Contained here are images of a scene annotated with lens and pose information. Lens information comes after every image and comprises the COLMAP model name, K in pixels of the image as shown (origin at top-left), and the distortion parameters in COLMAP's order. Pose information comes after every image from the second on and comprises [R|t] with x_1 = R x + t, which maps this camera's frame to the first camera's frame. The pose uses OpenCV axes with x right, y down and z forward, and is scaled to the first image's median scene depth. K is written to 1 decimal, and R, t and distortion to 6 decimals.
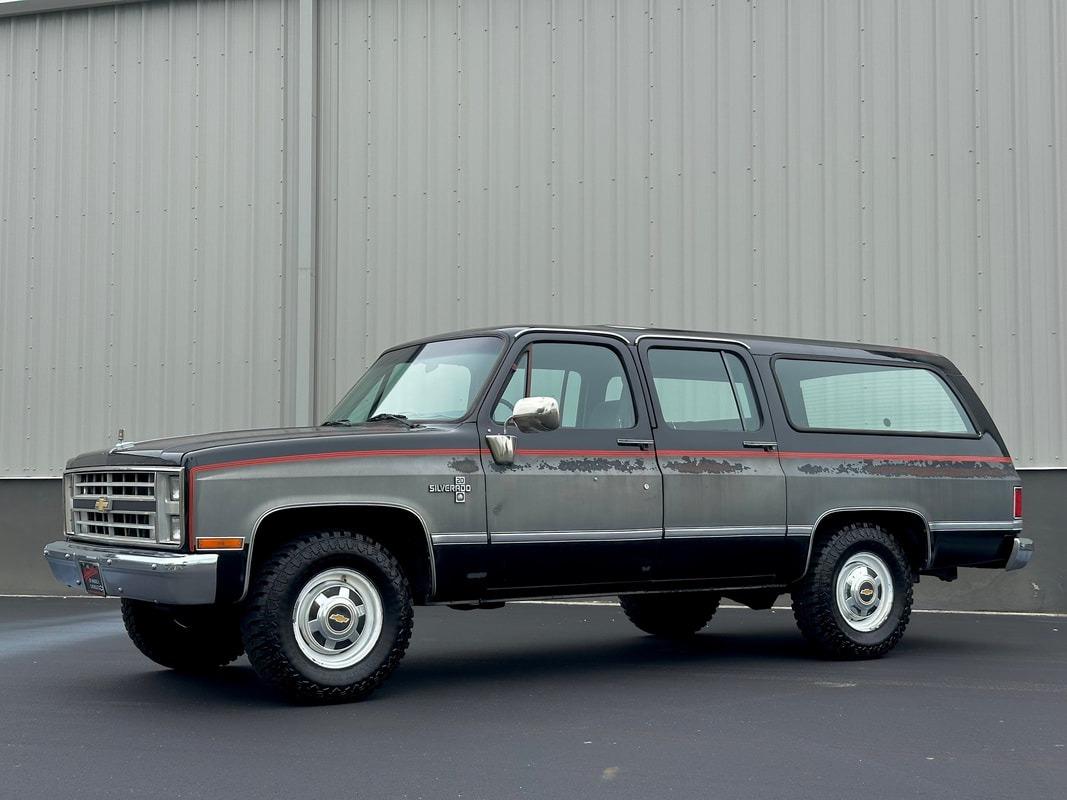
lens RADIAL K [[1477.3, 0, 509.5], [0, 1477.3, 398.0], [0, 0, 1]] dist [0.123224, 0.000000]
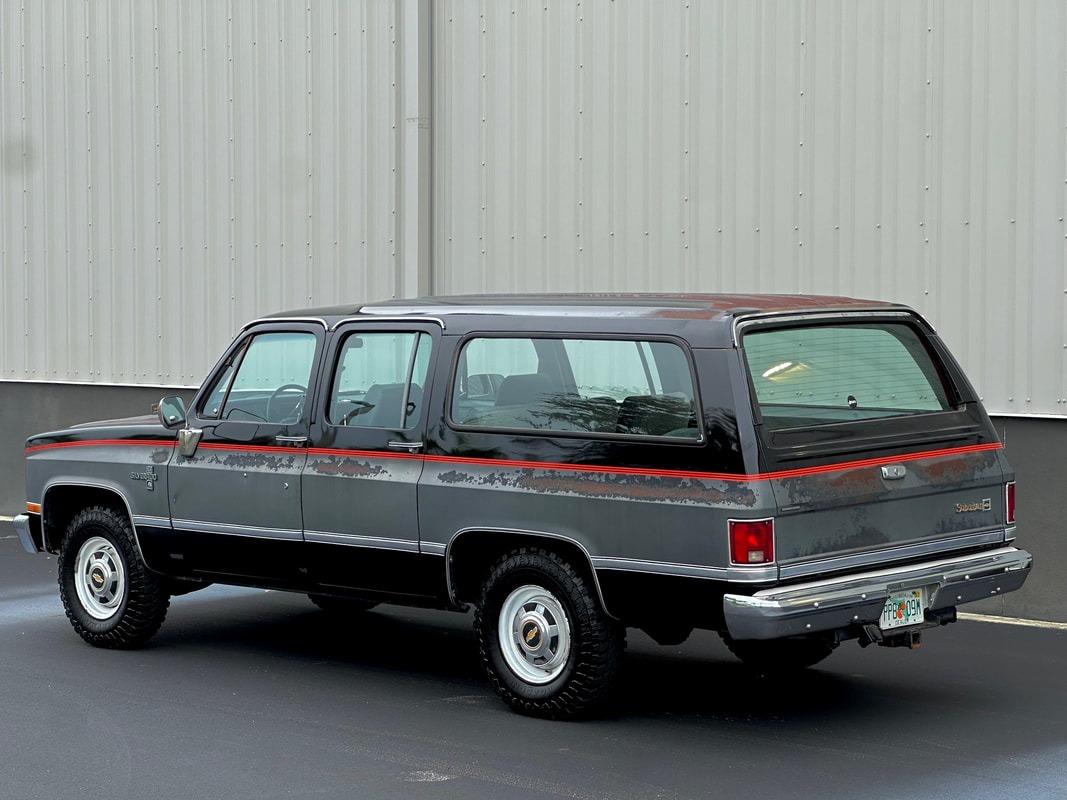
lens RADIAL K [[2428.3, 0, 533.2], [0, 2428.3, 403.1], [0, 0, 1]] dist [0.026847, 0.000000]
pose [[0.231626, 0.048466, -0.971597, 1.630391], [0.072026, 0.995162, 0.066812, -0.086220], [0.970135, -0.085456, 0.227015, 0.781991]]
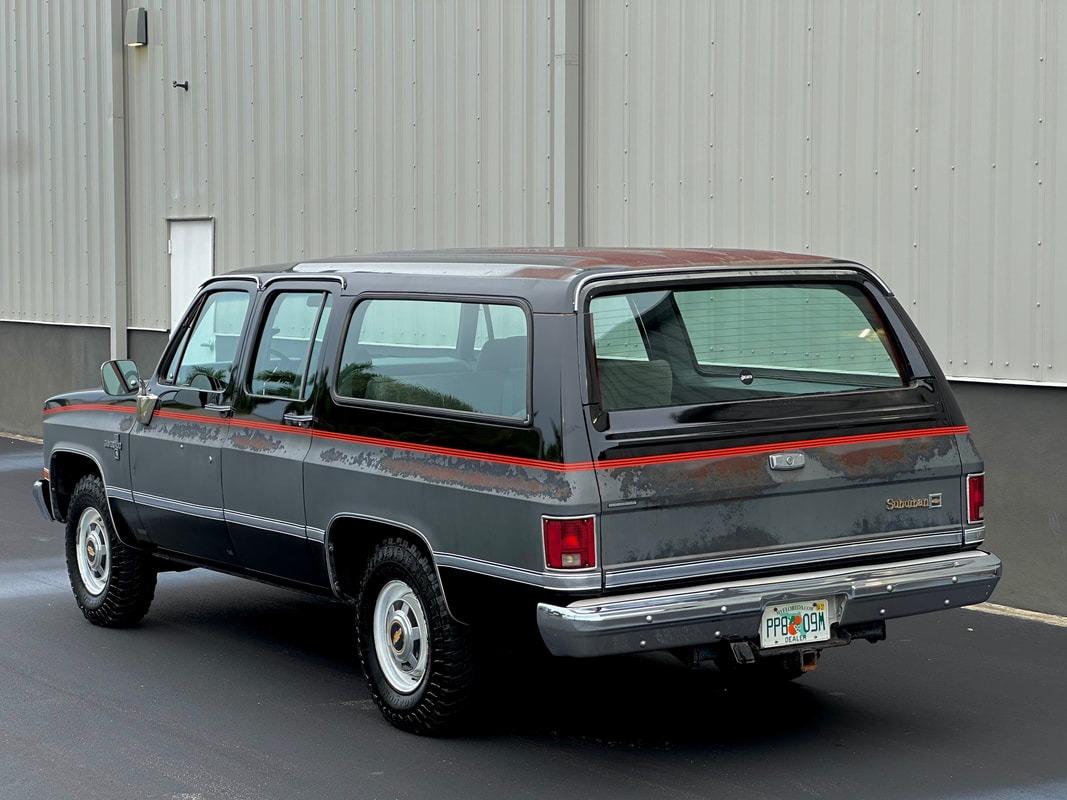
lens RADIAL K [[2428.3, 0, 532.8], [0, 2428.3, 407.6], [0, 0, 1]] dist [0.026847, 0.000000]
pose [[-0.014737, 0.075022, -0.997073, 1.494813], [0.079459, 0.994115, 0.073625, -0.060663], [0.996729, -0.078141, -0.020612, 1.195196]]
